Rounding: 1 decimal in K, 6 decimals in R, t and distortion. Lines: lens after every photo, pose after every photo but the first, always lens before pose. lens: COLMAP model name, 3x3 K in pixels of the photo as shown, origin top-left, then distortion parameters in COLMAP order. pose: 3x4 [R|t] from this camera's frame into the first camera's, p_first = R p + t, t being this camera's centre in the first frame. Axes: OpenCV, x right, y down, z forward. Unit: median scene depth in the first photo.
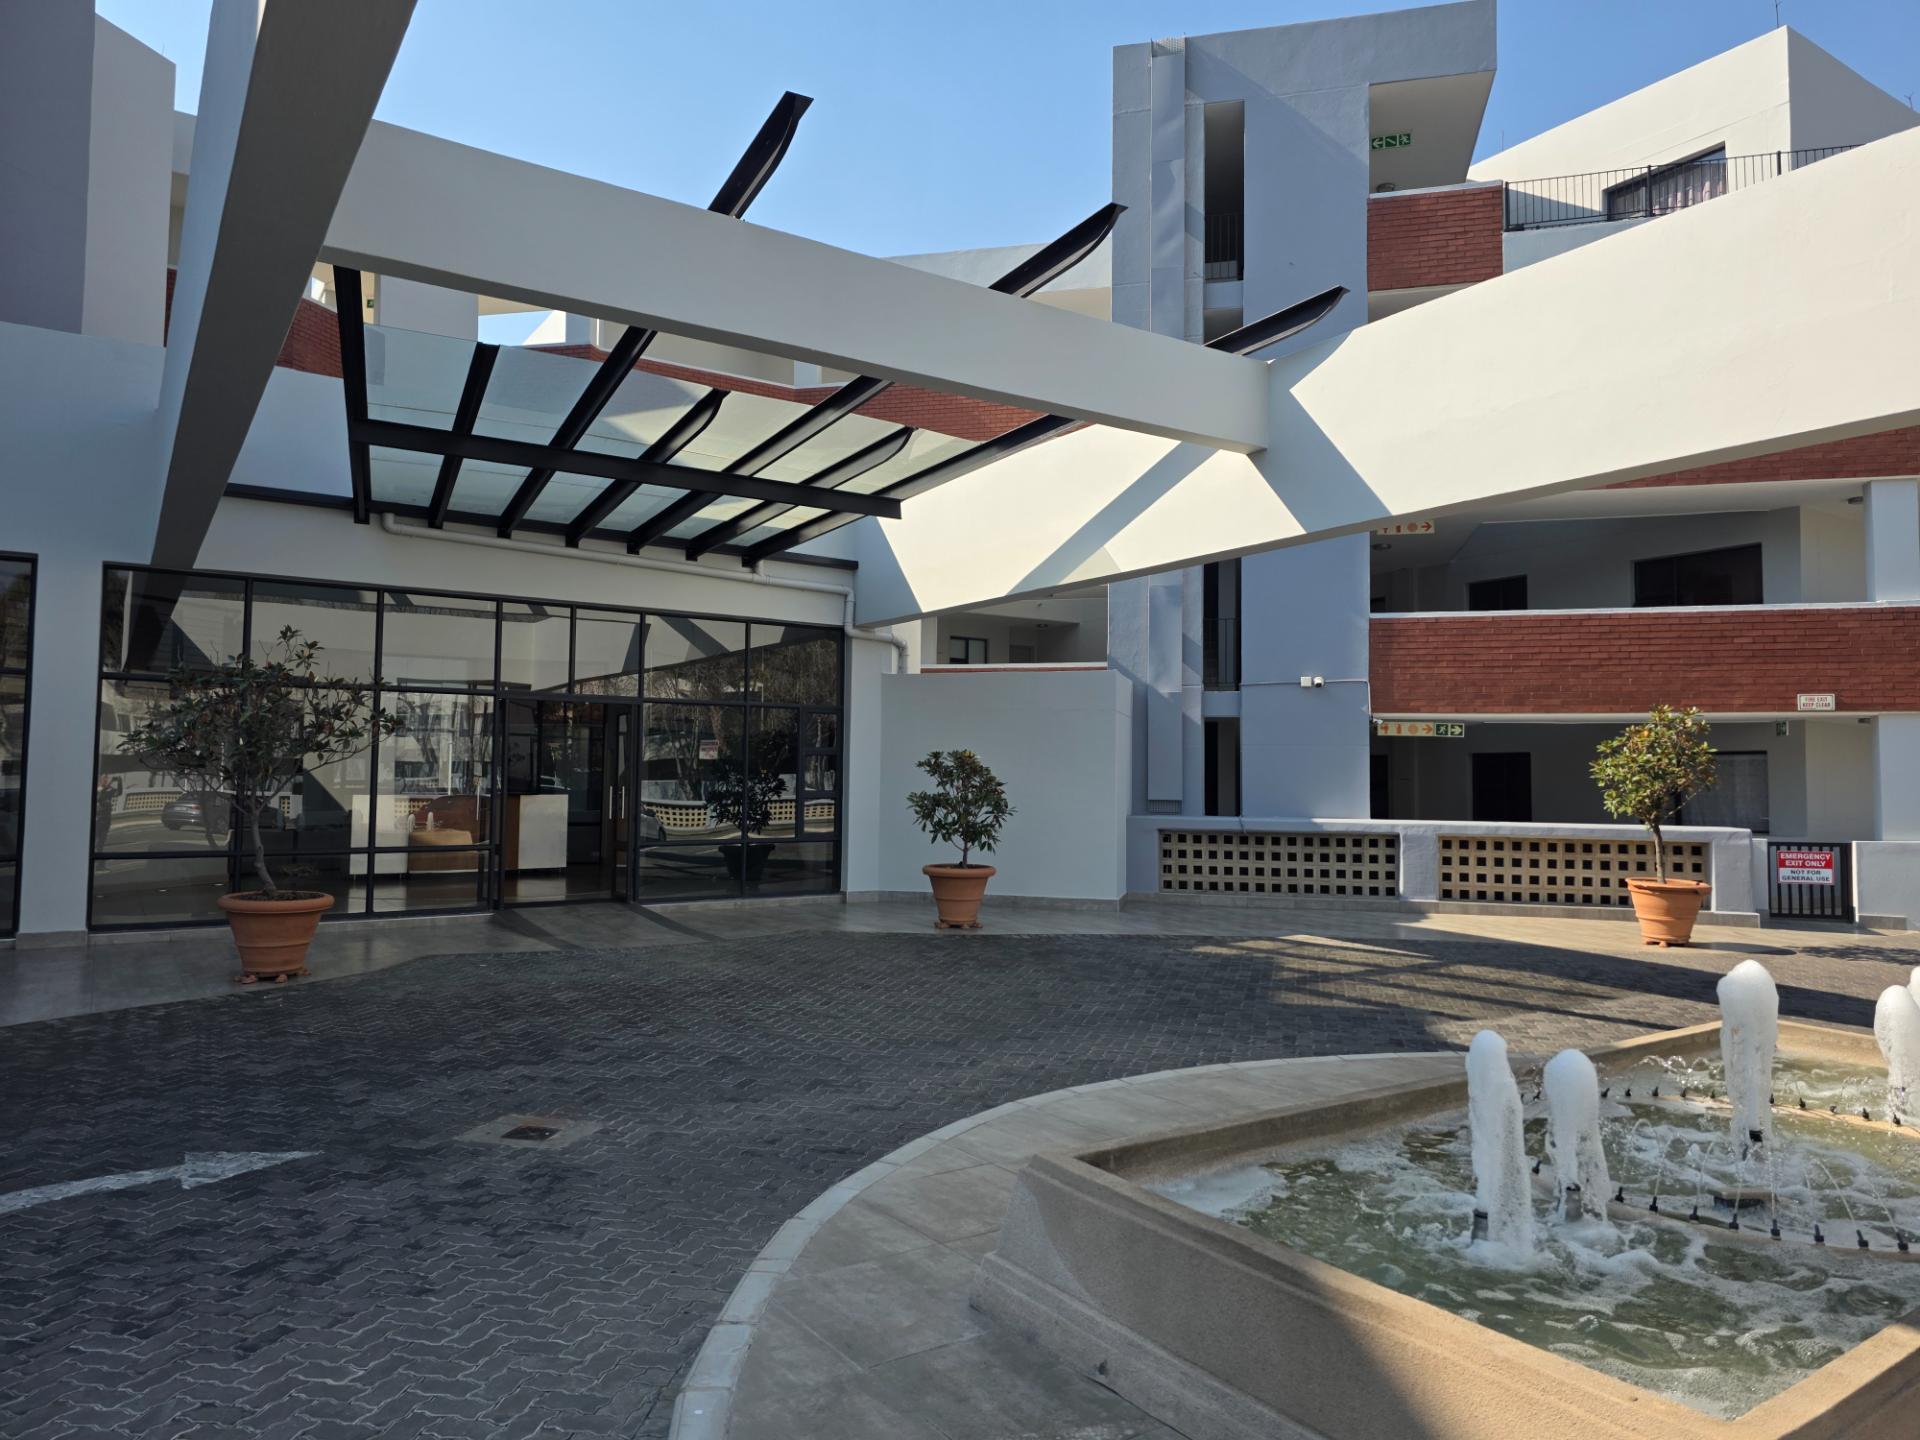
lens RADIAL K [[1284.0, 0, 960.0], [0, 1284.0, 720.0], [0, 0, 1]] dist [0.000692, -0.022247]
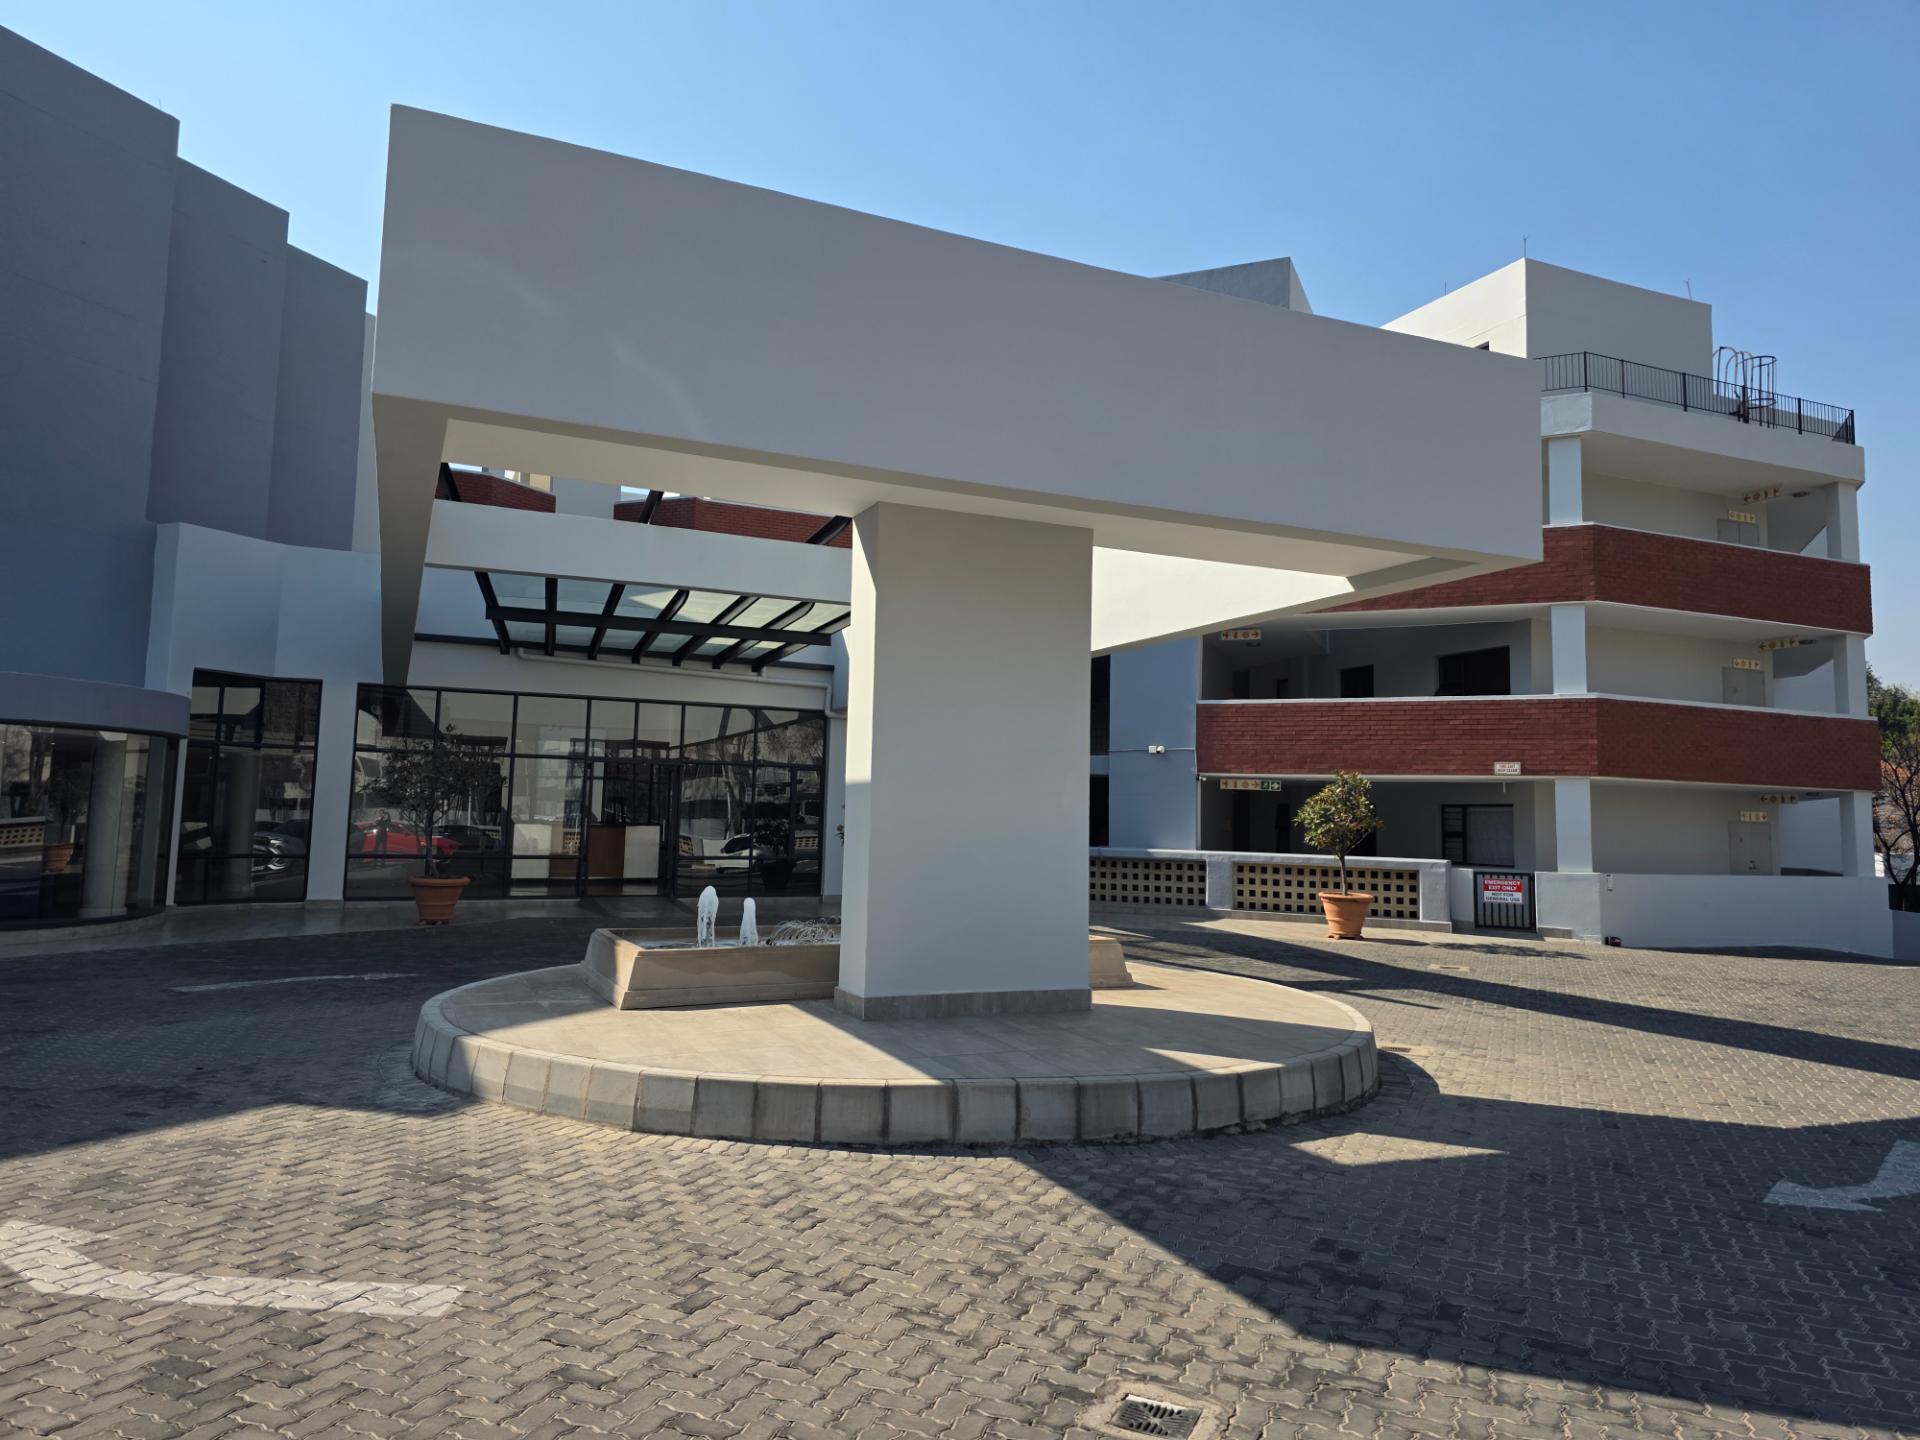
lens RADIAL K [[1279.1, 0, 962.1], [0, 1279.1, 676.1], [0, 0, 1]] dist [-0.033476, -0.000036]
pose [[0.987606, -0.003573, -0.156915, 0.300462], [-0.005438, 0.998362, -0.056960, -0.031015], [0.156862, 0.057107, 0.985968, -0.417657]]
